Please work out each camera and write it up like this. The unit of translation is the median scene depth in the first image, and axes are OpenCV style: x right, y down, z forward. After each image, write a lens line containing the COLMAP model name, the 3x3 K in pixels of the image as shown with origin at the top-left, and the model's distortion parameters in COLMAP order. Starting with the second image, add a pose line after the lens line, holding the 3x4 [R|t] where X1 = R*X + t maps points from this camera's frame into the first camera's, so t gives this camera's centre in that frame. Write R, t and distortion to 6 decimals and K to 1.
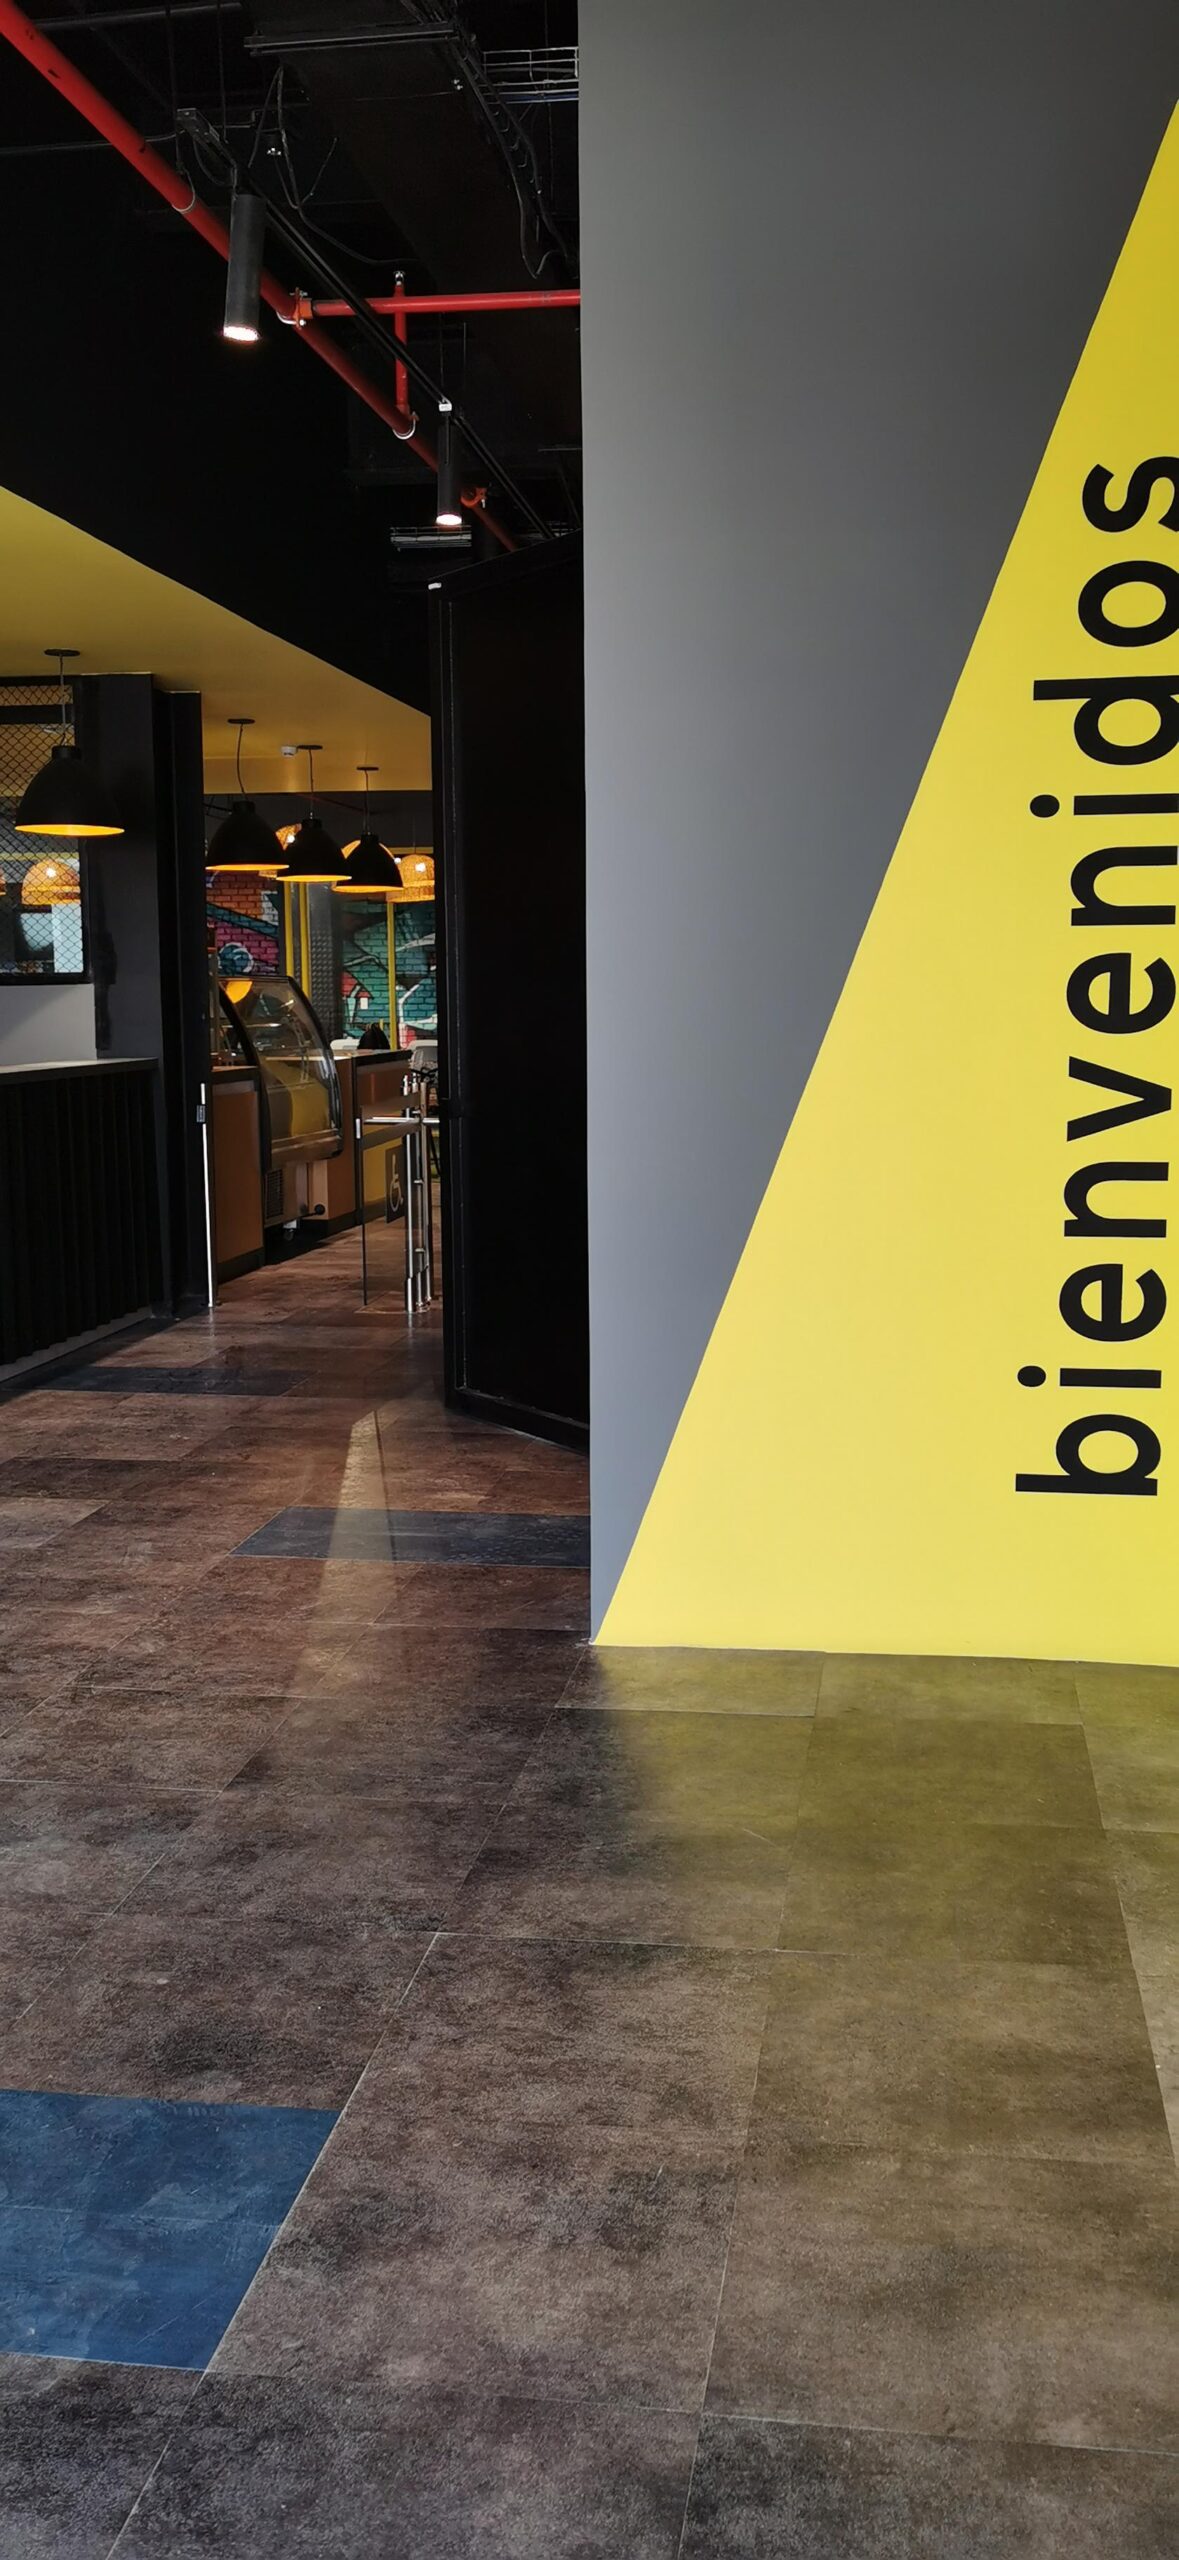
lens RADIAL K [[2104.8, 0, 592.5], [0, 2104.8, 1267.5], [0, 0, 1]] dist [0.086899, -0.127803]
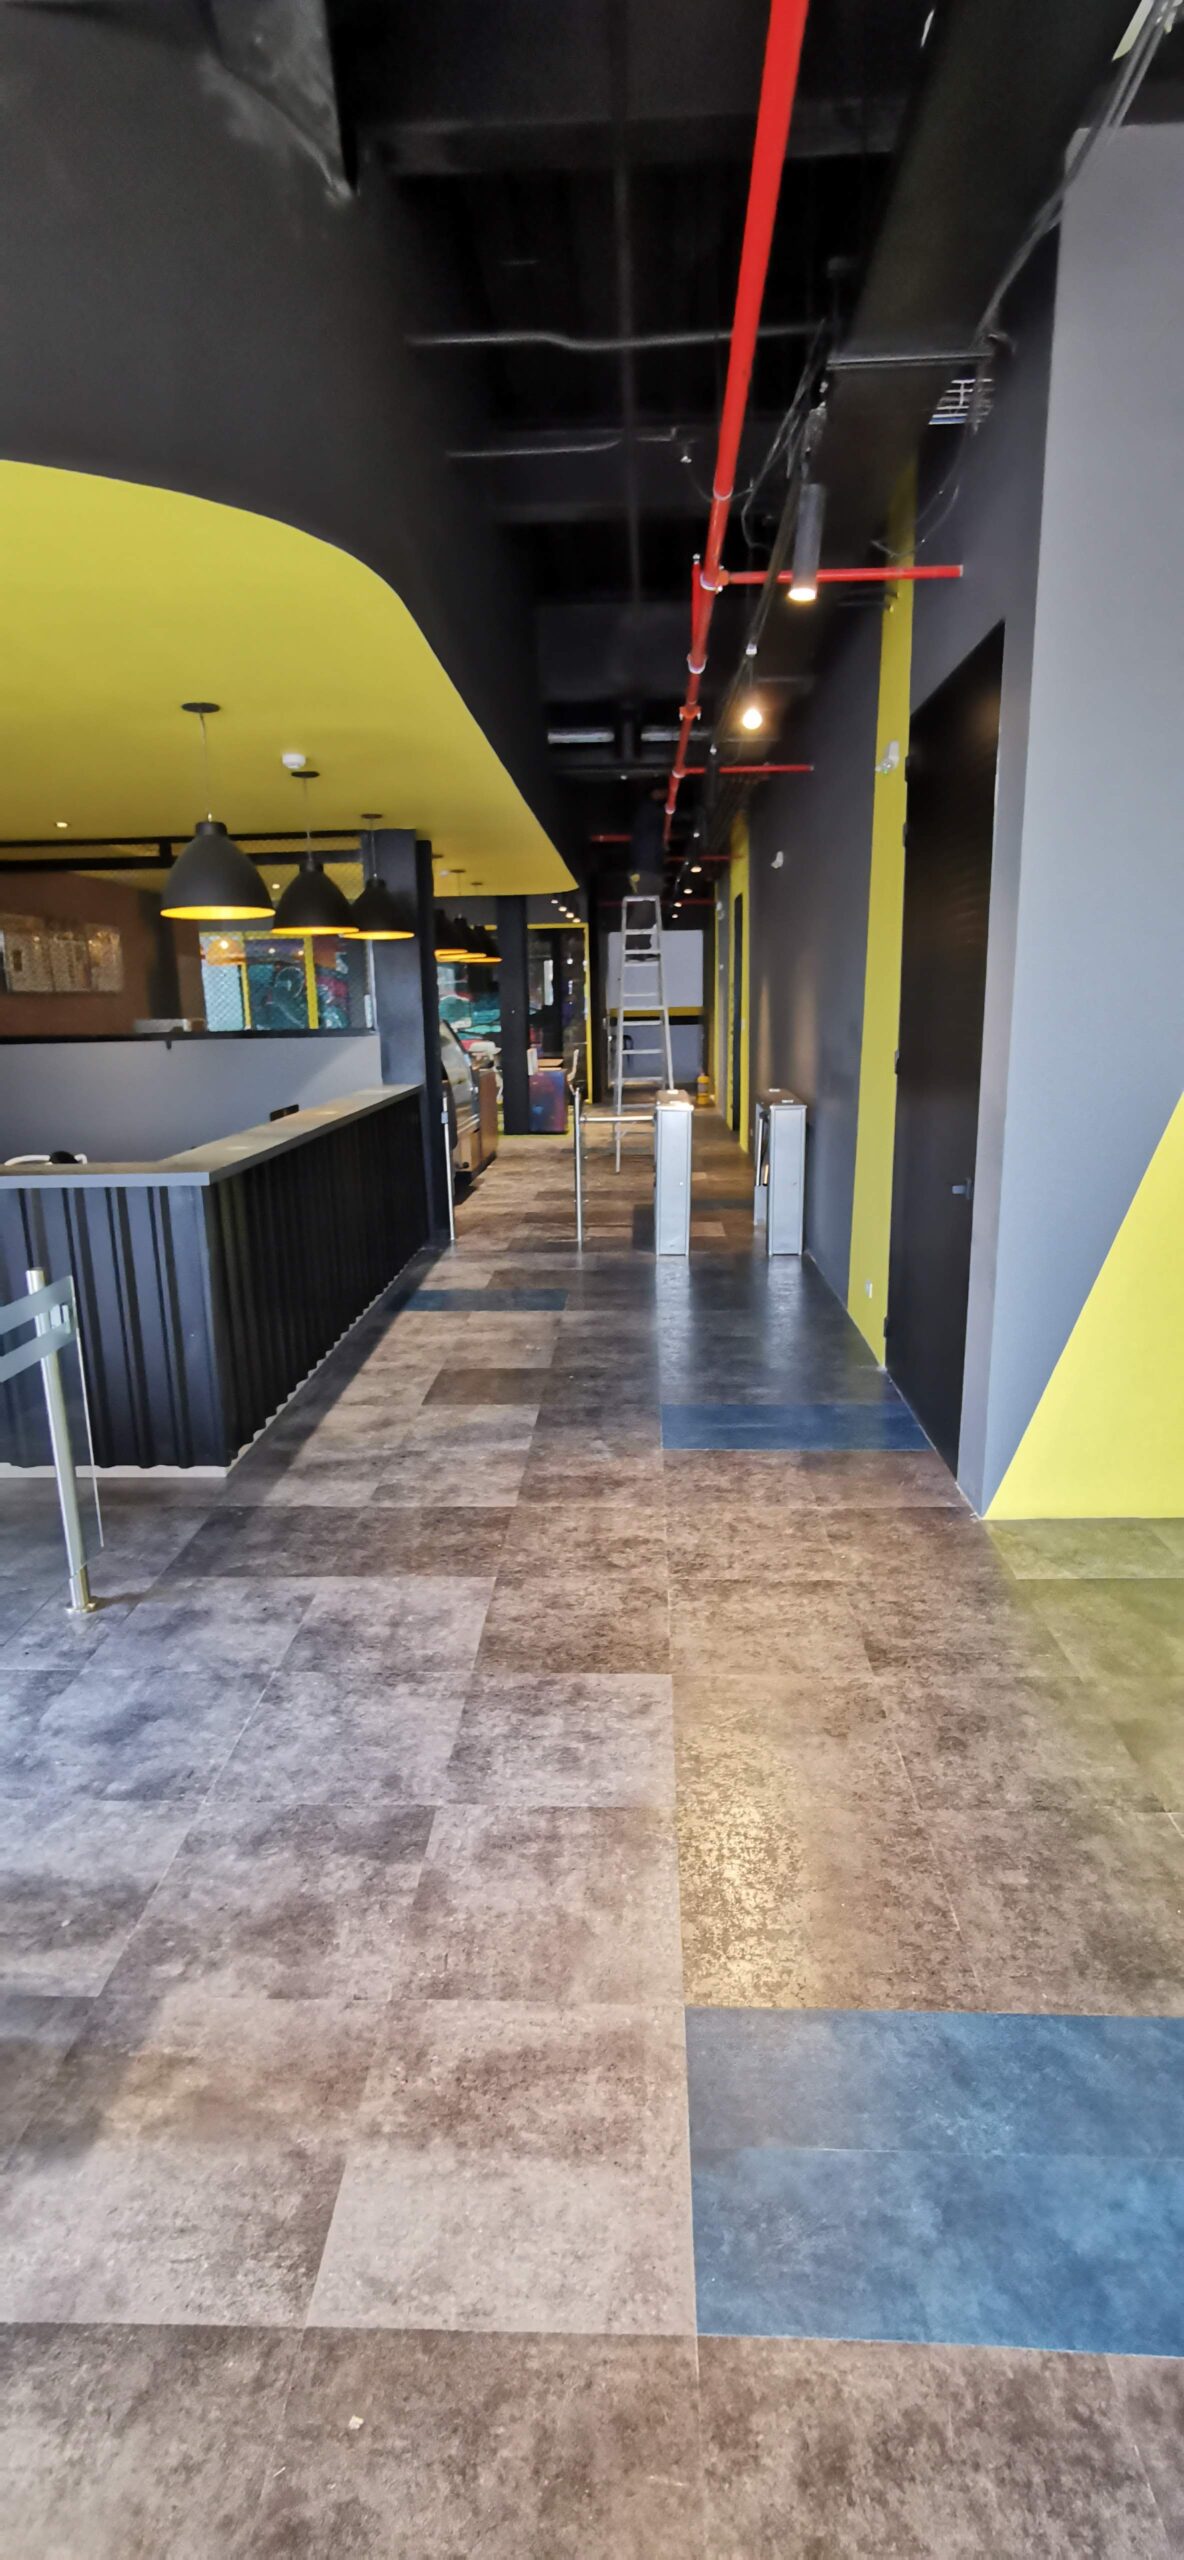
lens RADIAL K [[1176.3, 0, 577.2], [0, 1176.3, 1288.4], [0, 0, 1]] dist [-0.018805, 0.020562]
pose [[0.993817, -0.041454, 0.103003, -0.374511], [0.029152, 0.992562, 0.118194, -0.094405], [-0.107136, -0.114461, 0.987634, 0.226808]]
